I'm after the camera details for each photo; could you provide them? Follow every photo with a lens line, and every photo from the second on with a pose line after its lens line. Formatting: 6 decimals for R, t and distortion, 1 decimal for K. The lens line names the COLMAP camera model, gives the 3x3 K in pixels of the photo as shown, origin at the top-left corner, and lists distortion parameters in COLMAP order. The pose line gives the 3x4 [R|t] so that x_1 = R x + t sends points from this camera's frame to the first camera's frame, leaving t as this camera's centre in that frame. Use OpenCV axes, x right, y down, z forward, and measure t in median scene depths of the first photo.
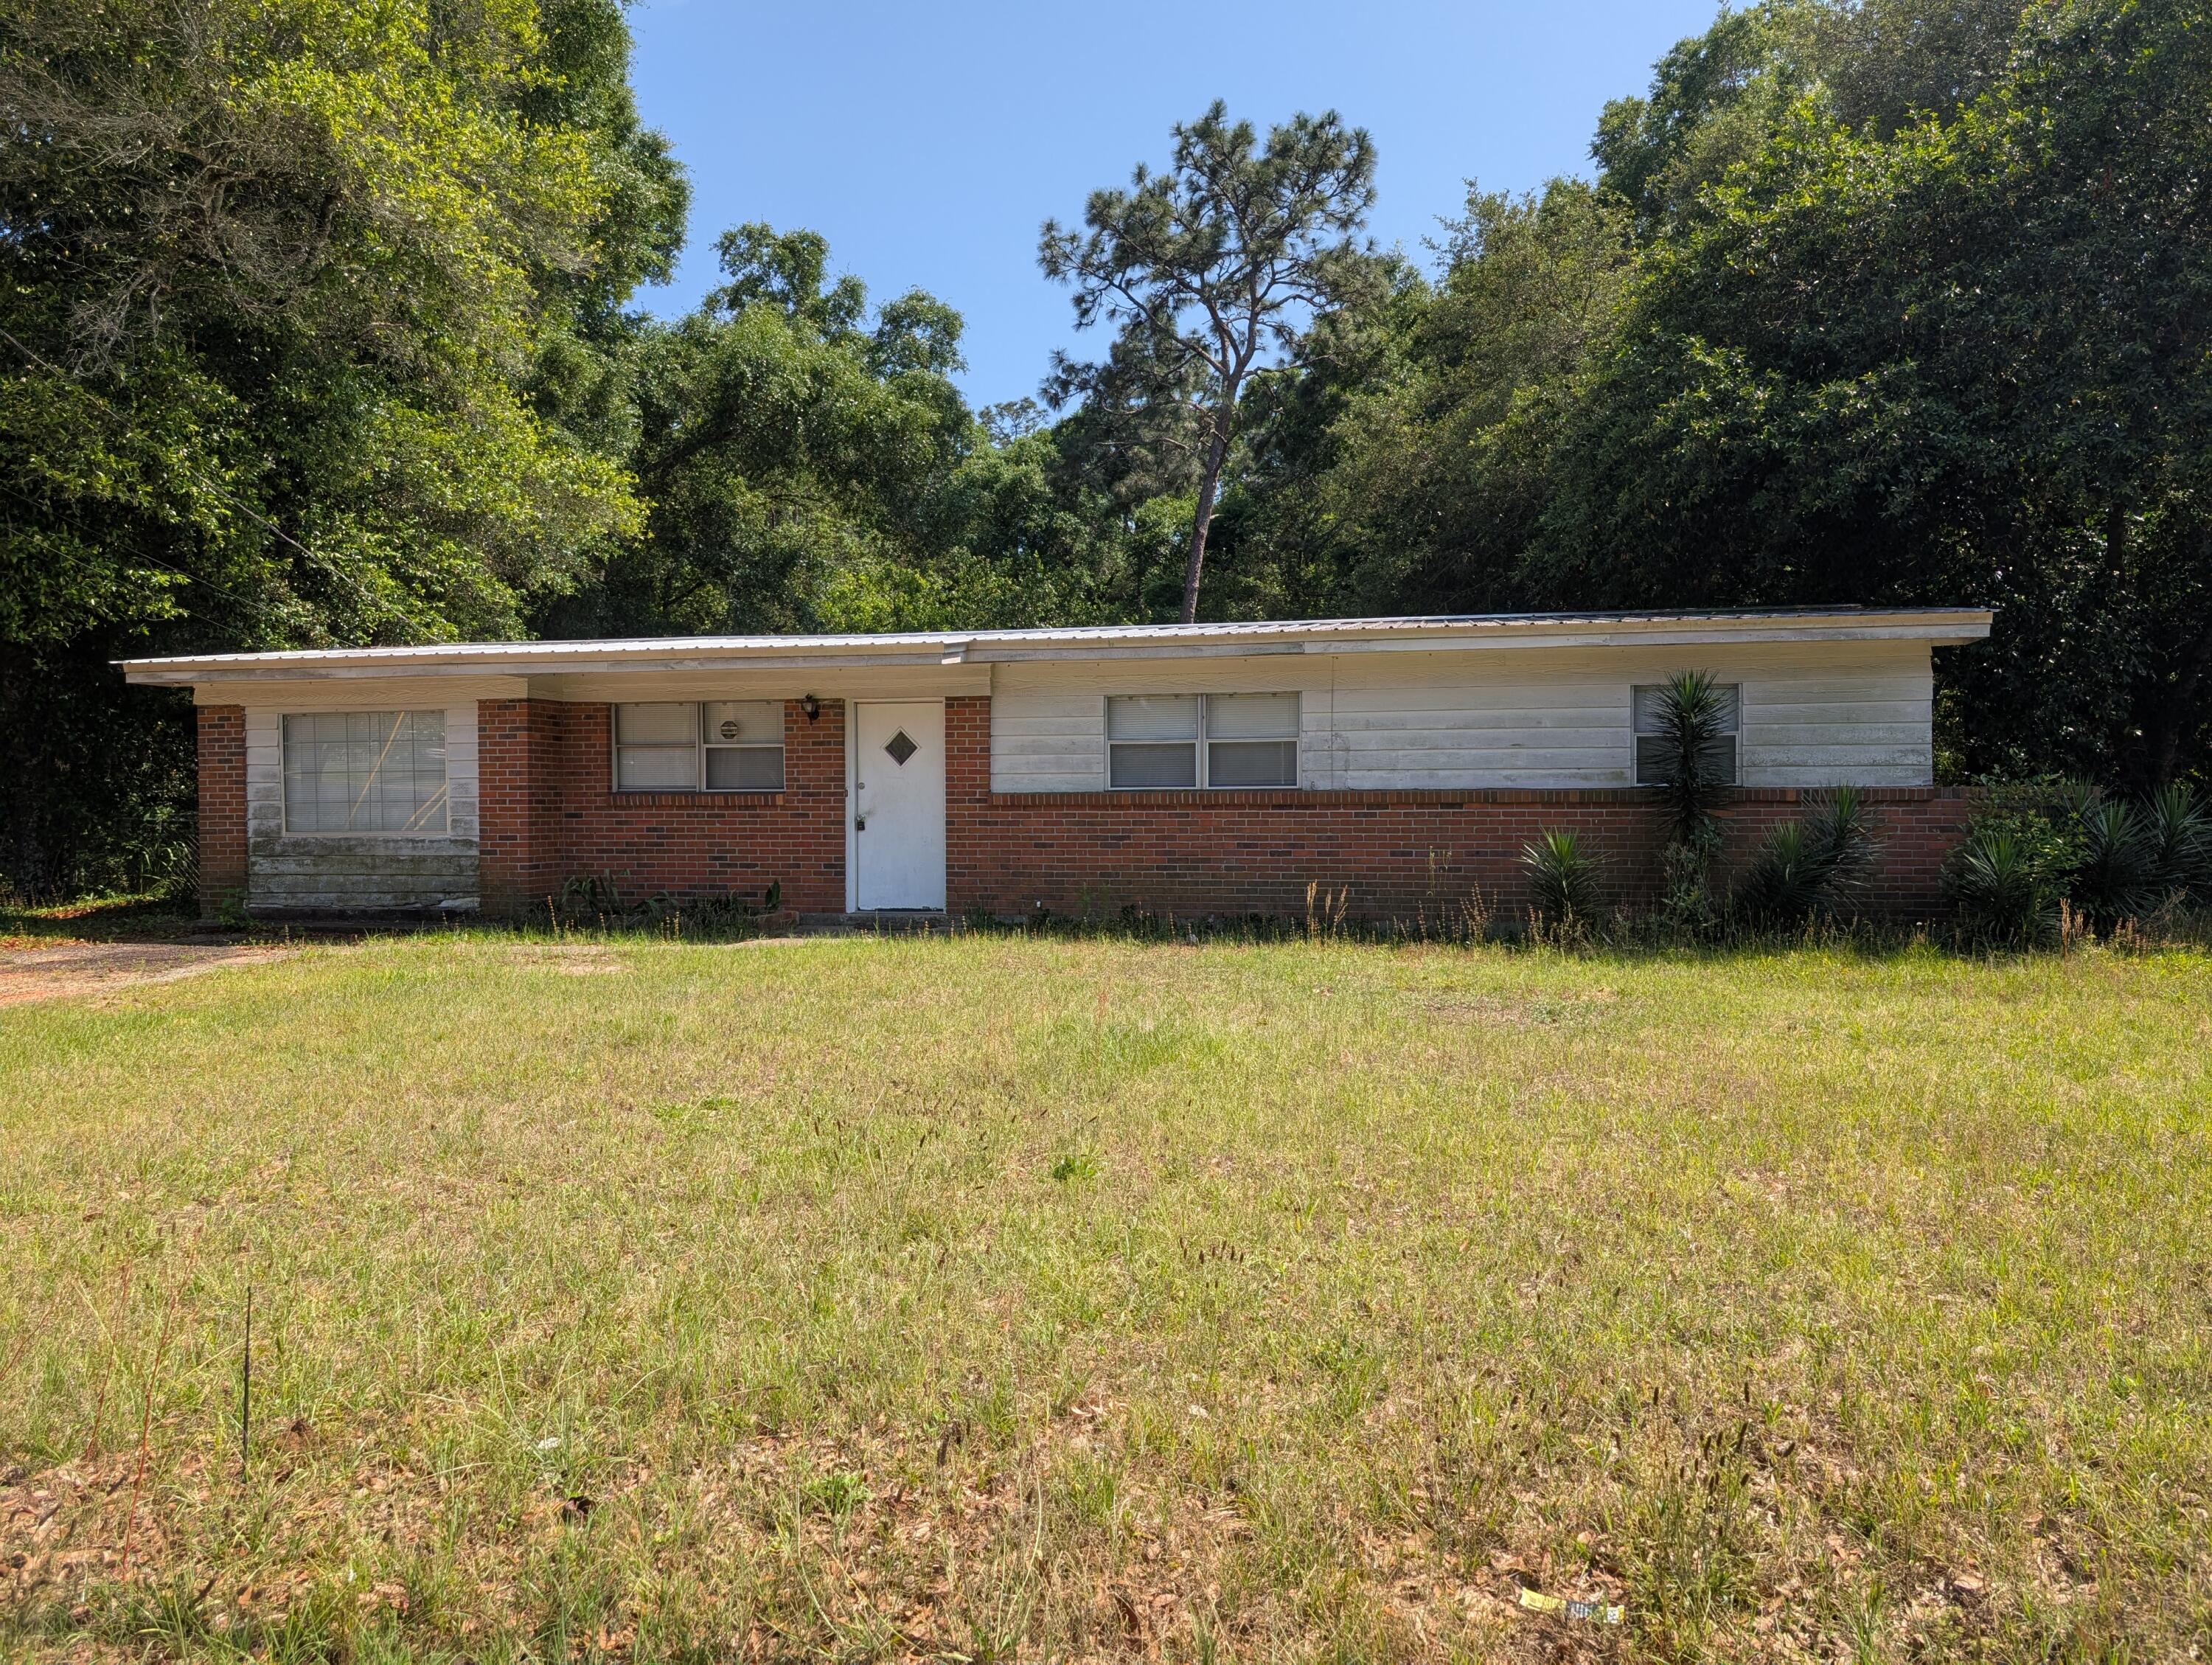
lens RADIAL K [[1587.7, 0, 1105.4], [0, 1587.7, 830.3], [0, 0, 1]] dist [-0.001518, -0.001535]
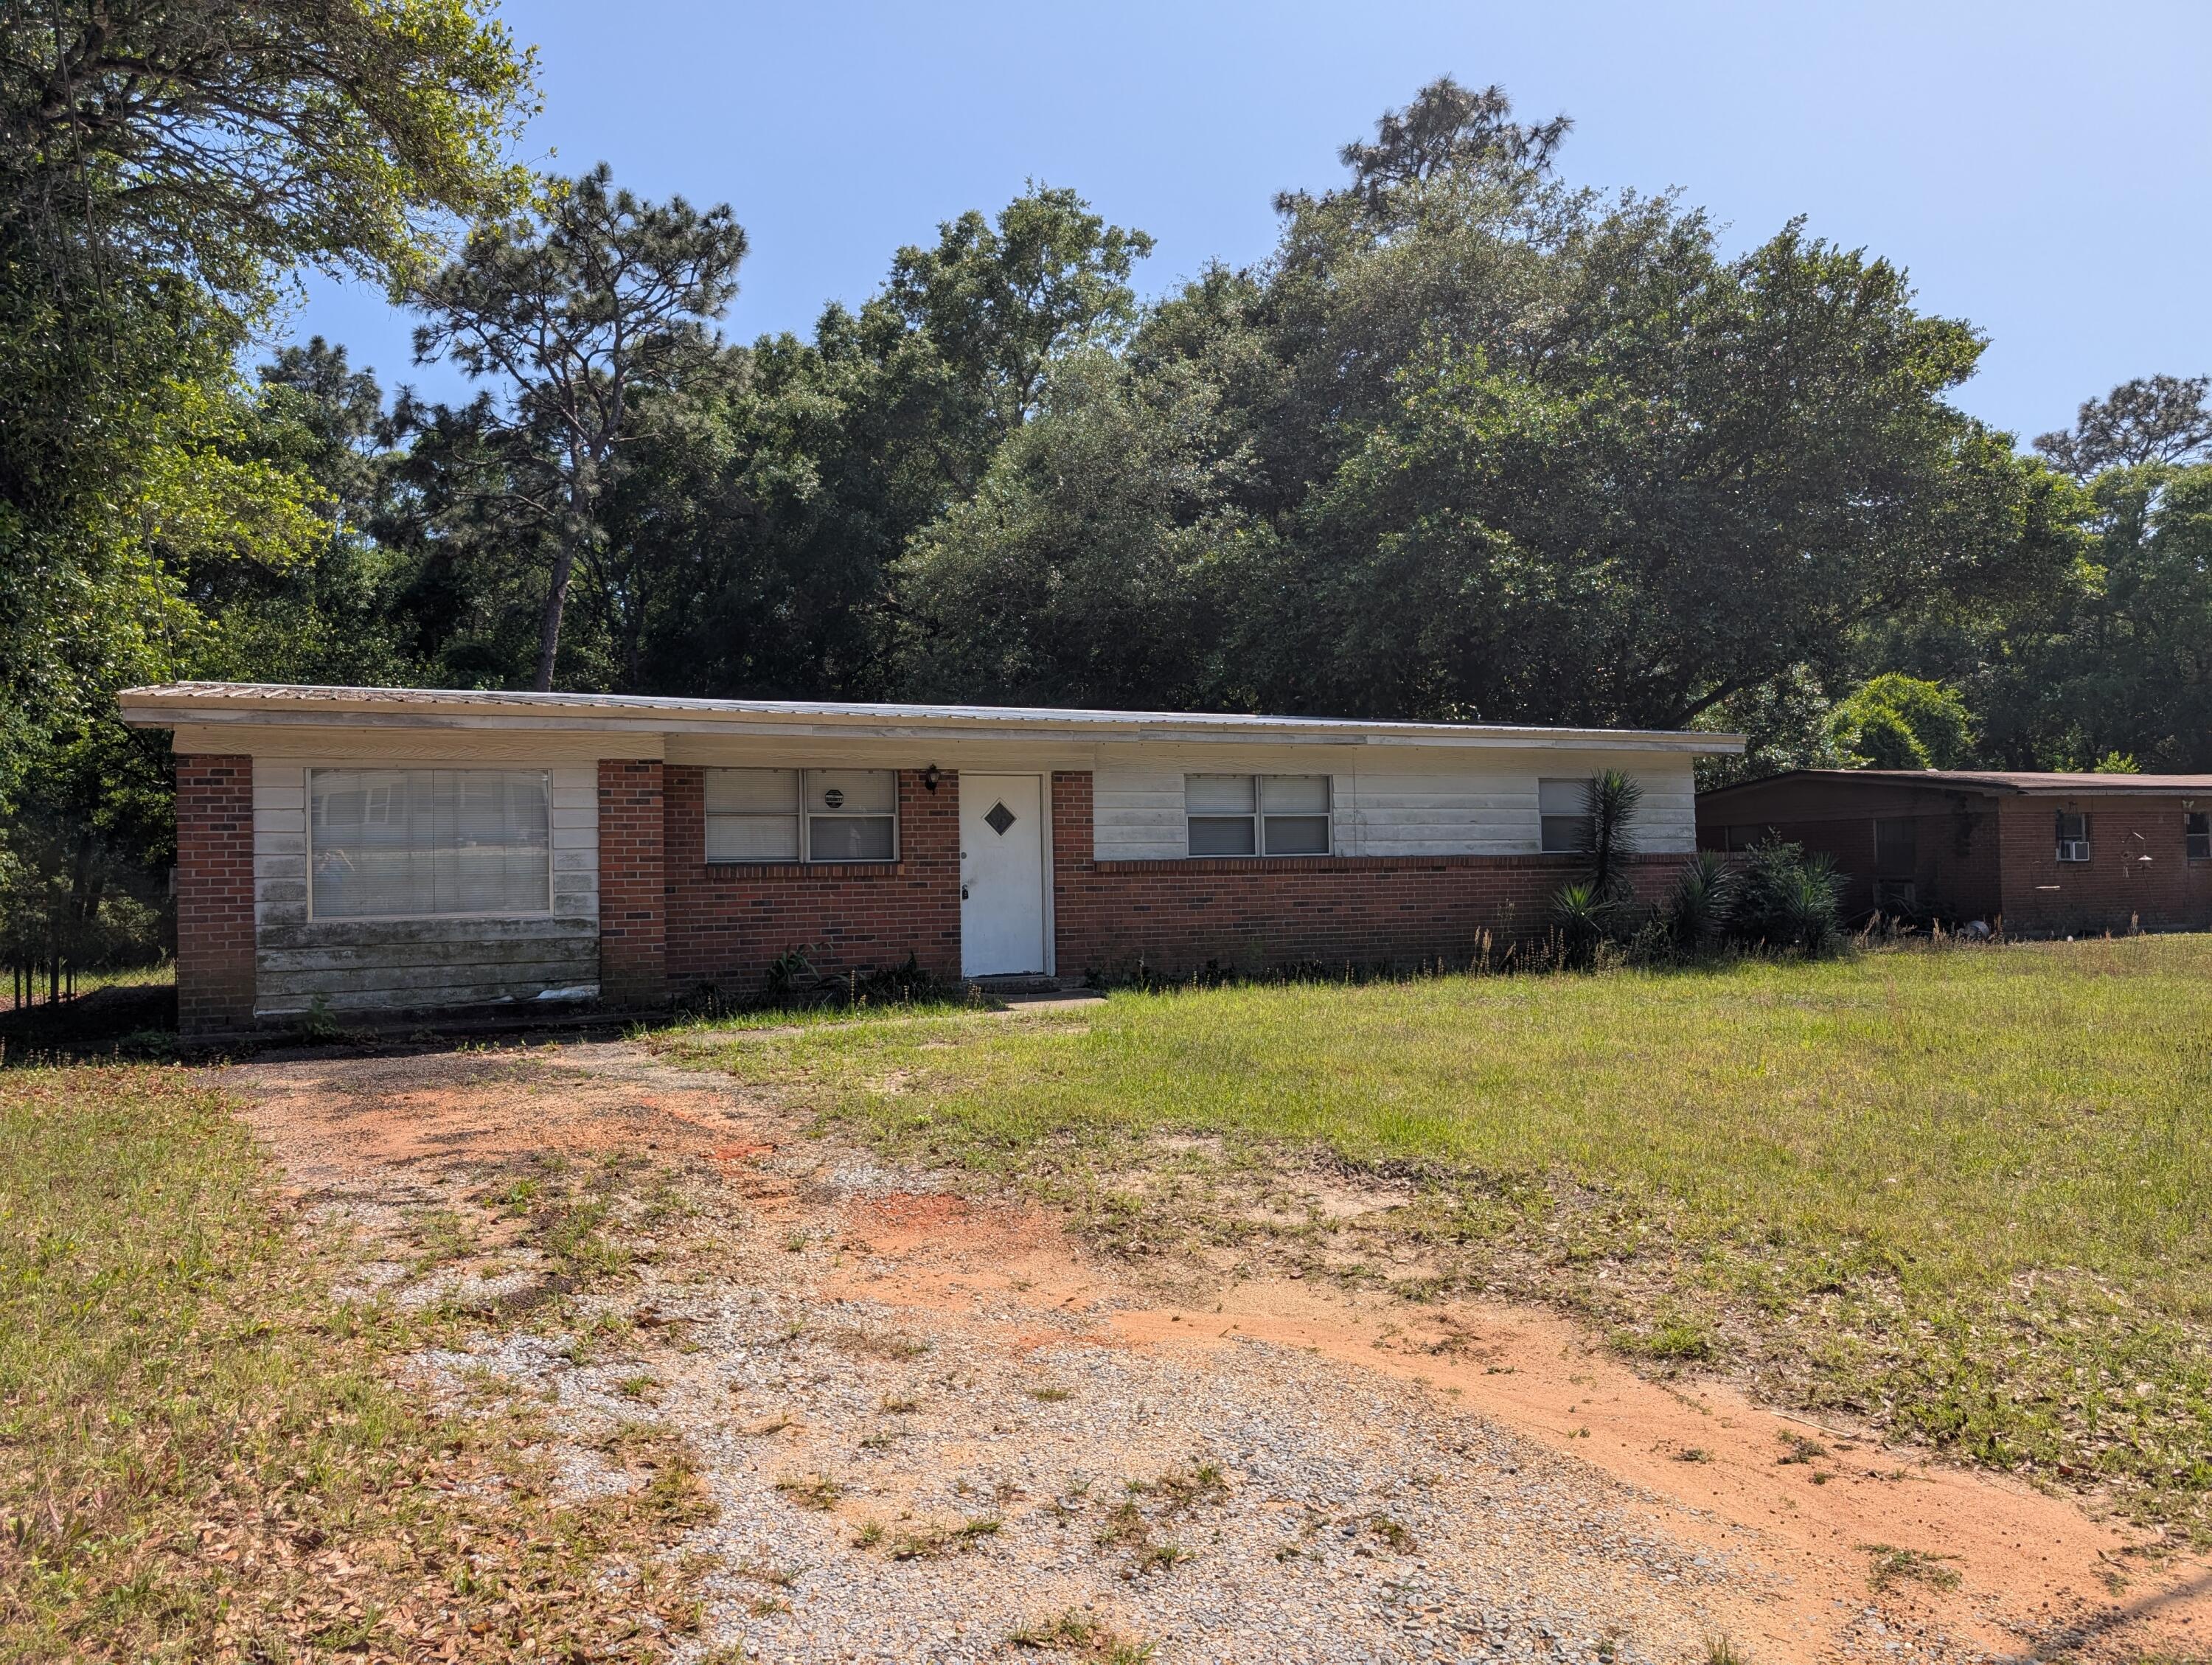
lens RADIAL K [[1587.7, 0, 1104.6], [0, 1587.7, 833.5], [0, 0, 1]] dist [-0.001518, -0.001535]
pose [[0.804190, 0.004396, 0.594355, -0.691822], [0.024404, 0.998885, -0.040407, 0.001192], [-0.593871, 0.047000, 0.803187, 0.129626]]
